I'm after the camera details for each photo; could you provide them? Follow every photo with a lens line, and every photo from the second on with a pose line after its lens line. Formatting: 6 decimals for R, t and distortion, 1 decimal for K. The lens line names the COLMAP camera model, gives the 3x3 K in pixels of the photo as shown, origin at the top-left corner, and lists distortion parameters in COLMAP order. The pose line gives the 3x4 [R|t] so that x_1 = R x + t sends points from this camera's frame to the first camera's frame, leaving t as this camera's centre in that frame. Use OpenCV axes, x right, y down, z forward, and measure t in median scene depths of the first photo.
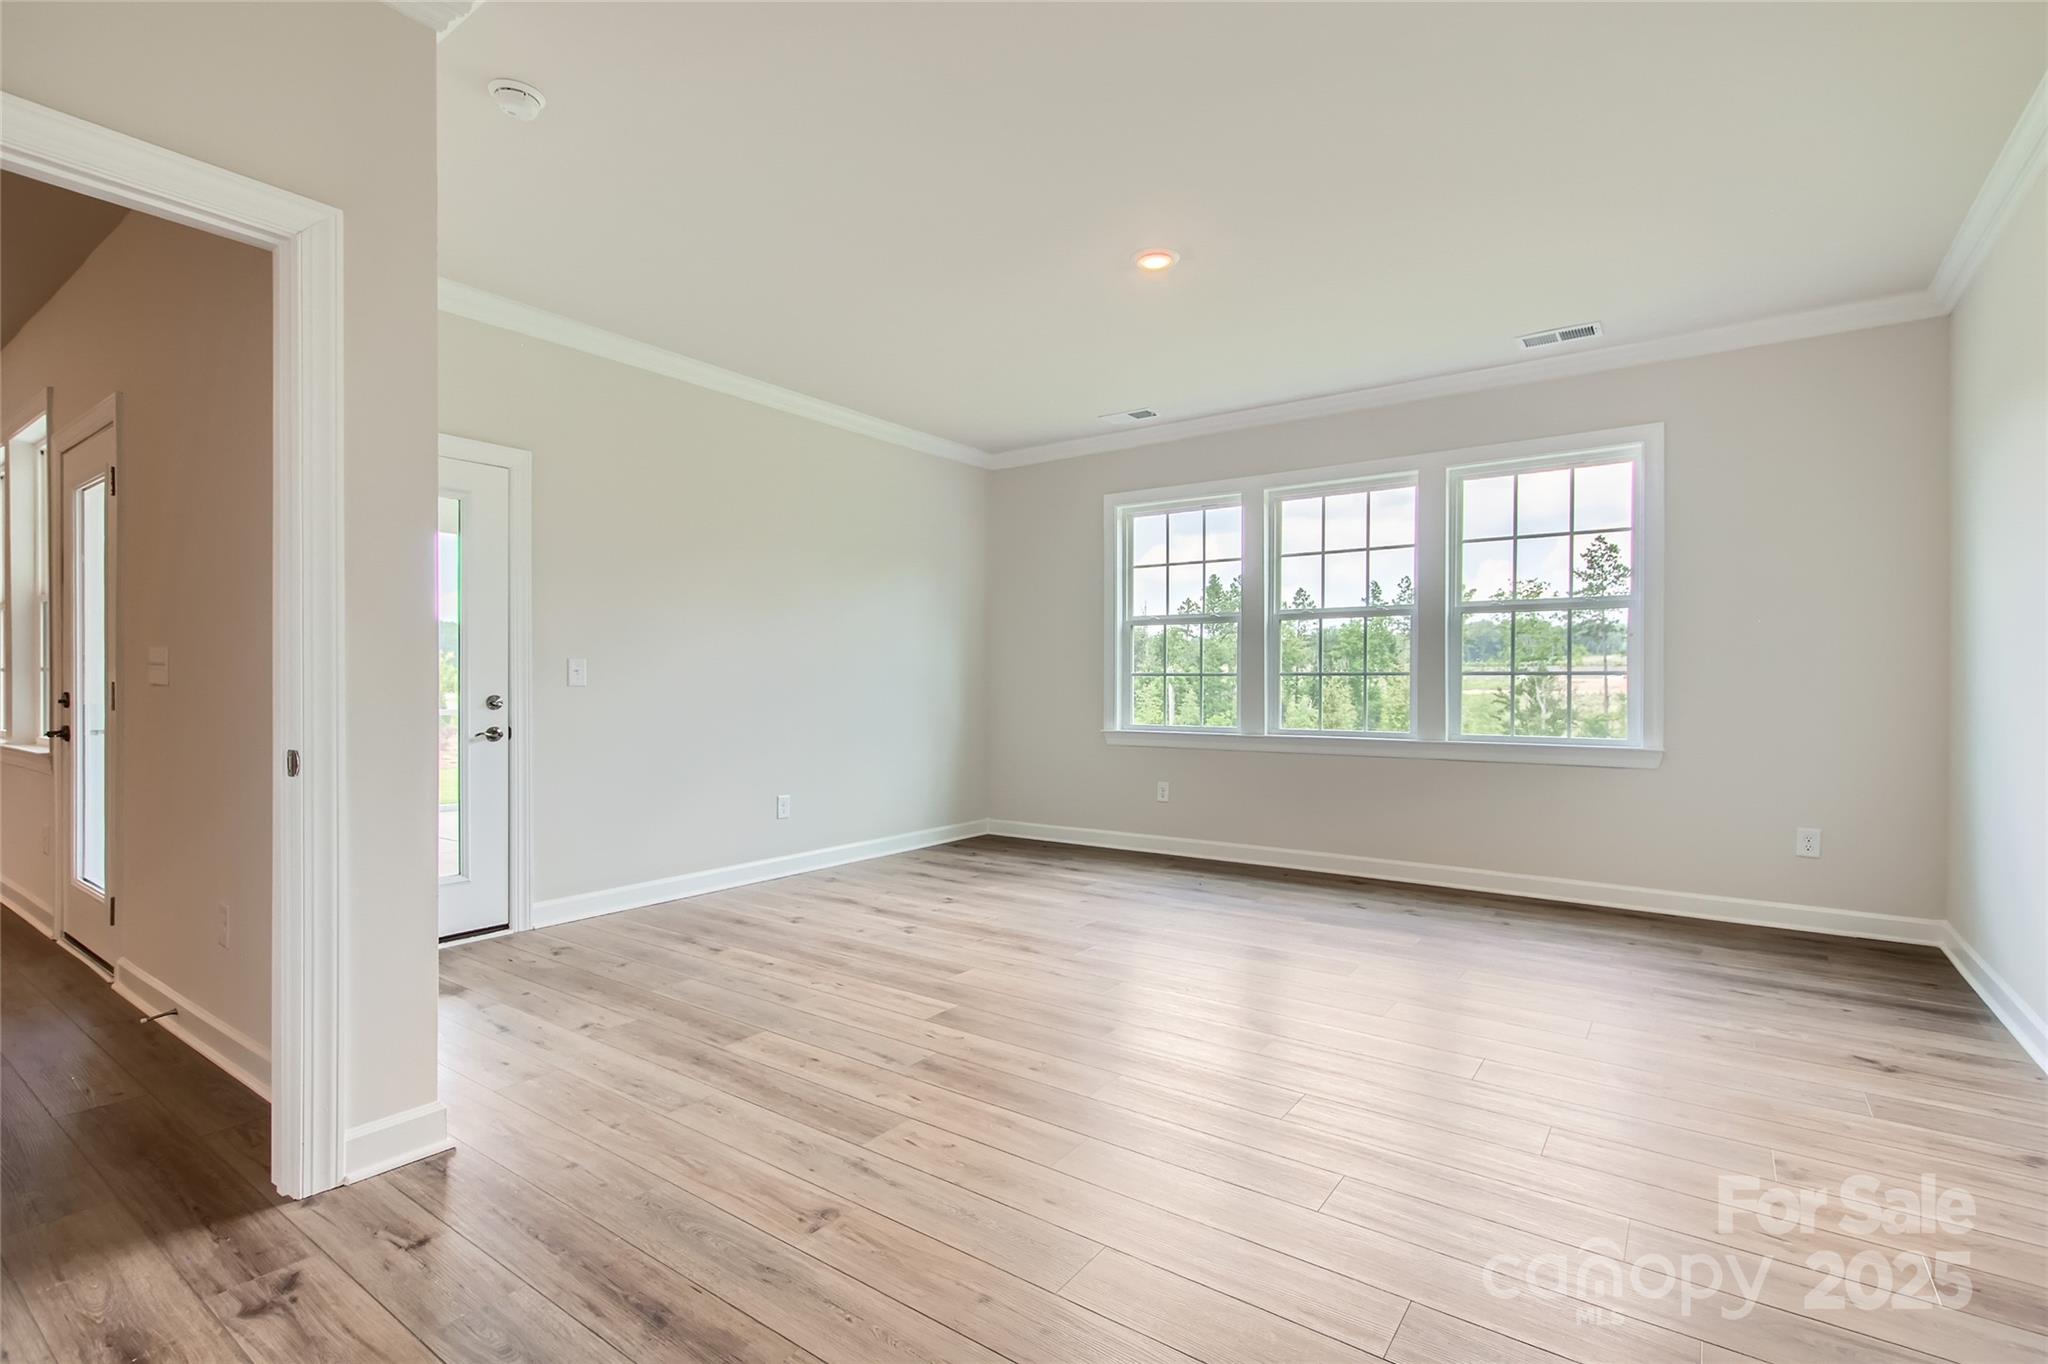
lens RADIAL K [[896.3, 0, 1024.0], [0, 896.3, 682.0], [0, 0, 1]] dist [-0.003183, -0.000223]
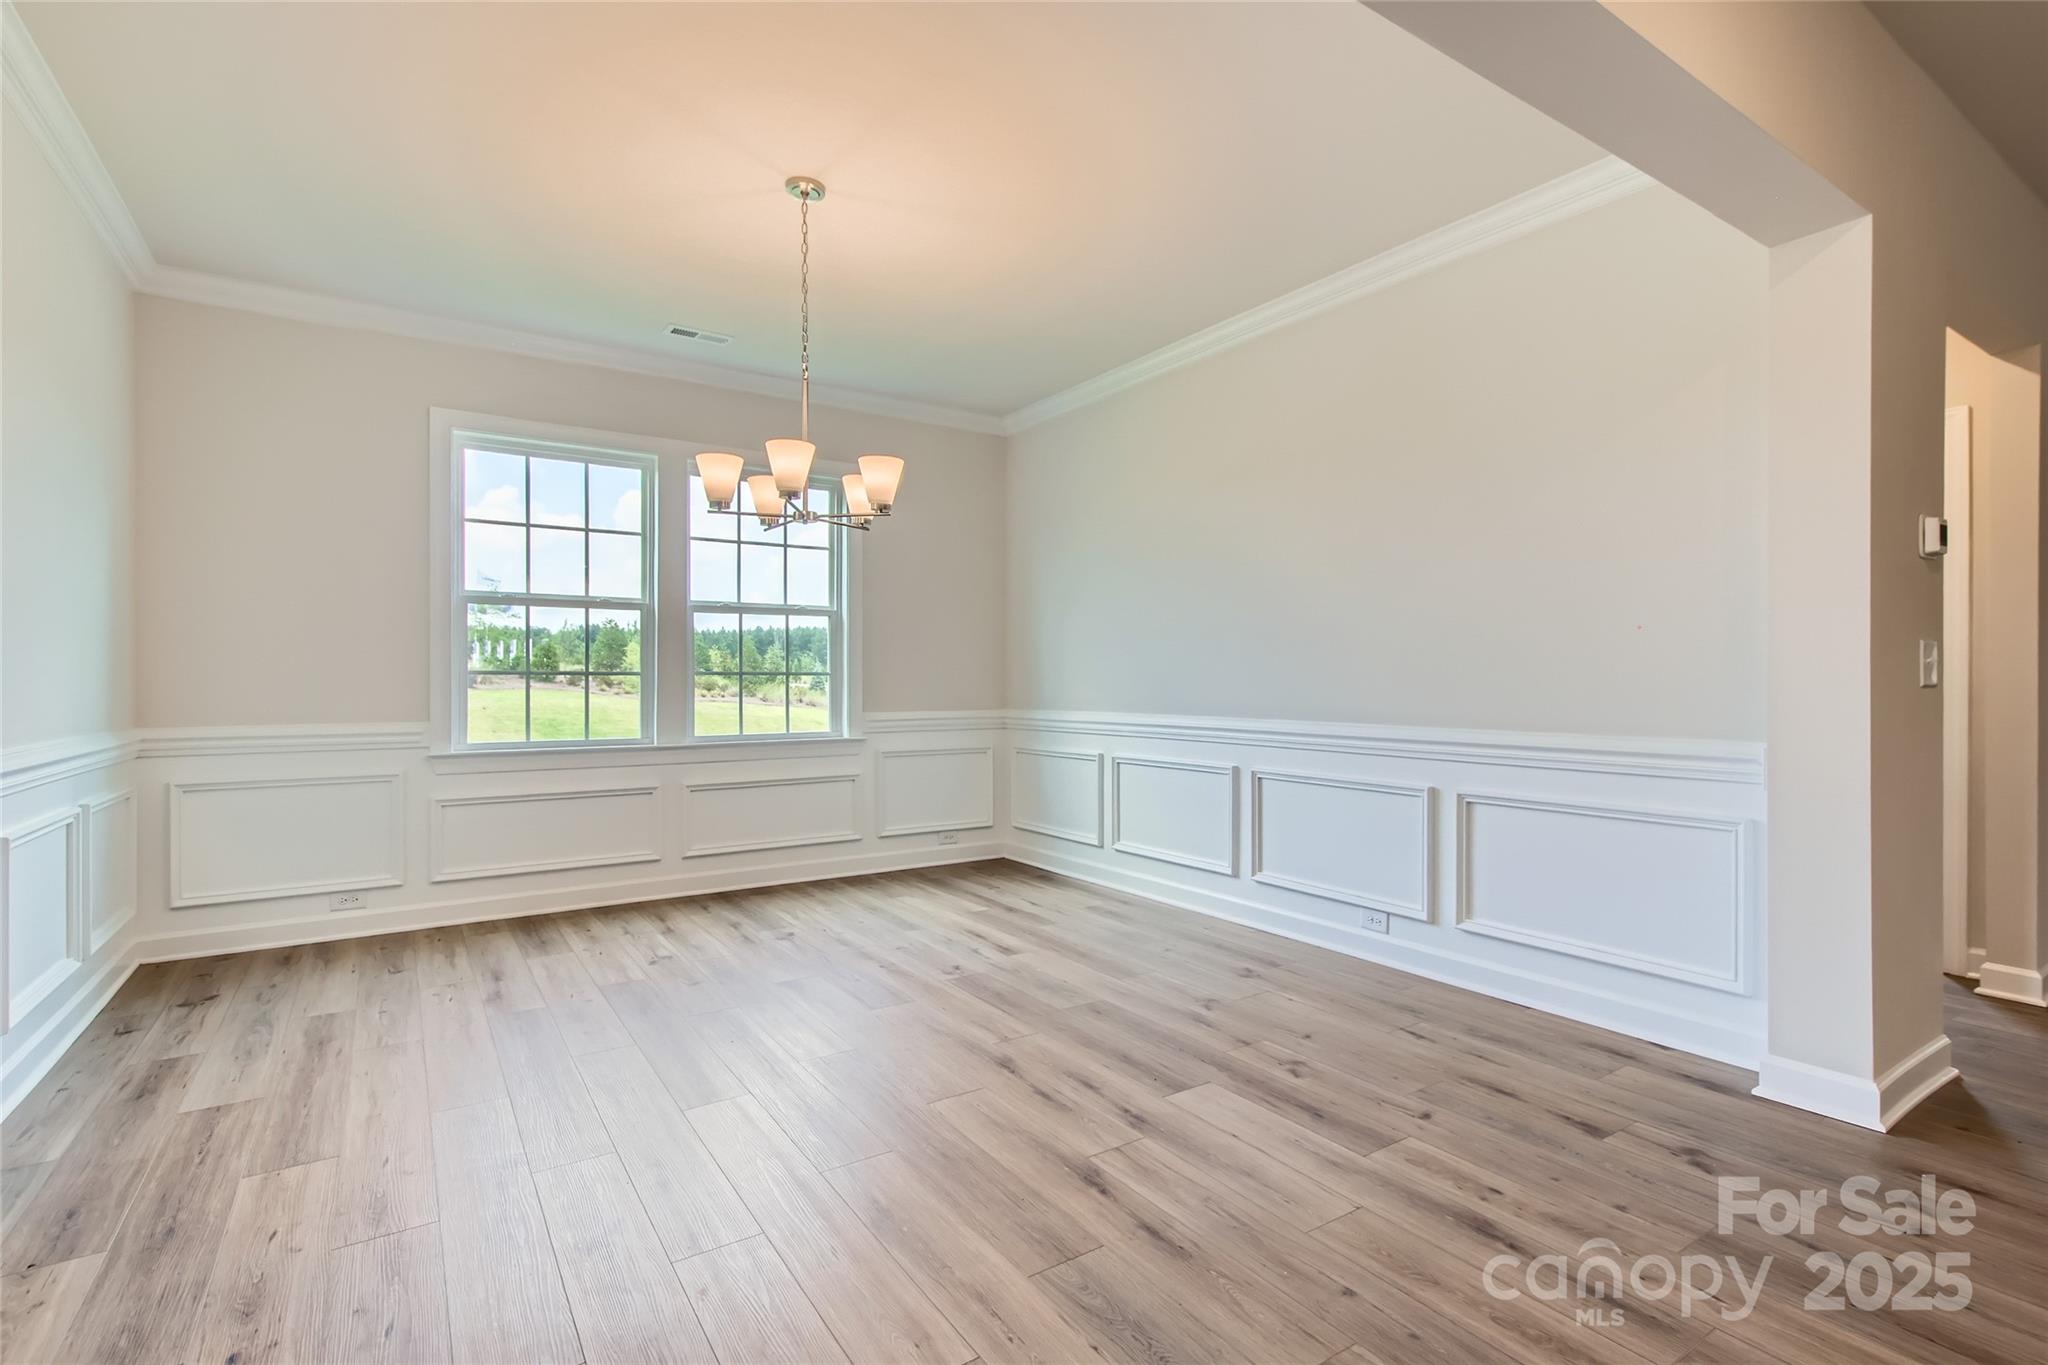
lens RADIAL K [[965.2, 0, 1024.0], [0, 965.2, 682.5], [0, 0, 1]] dist [-0.014715, -0.000085]
pose [[0.329990, -0.013587, 0.943887, -0.384312], [0.006792, 0.999905, 0.012019, -0.010099], [-0.943960, 0.002444, 0.330050, 0.318559]]
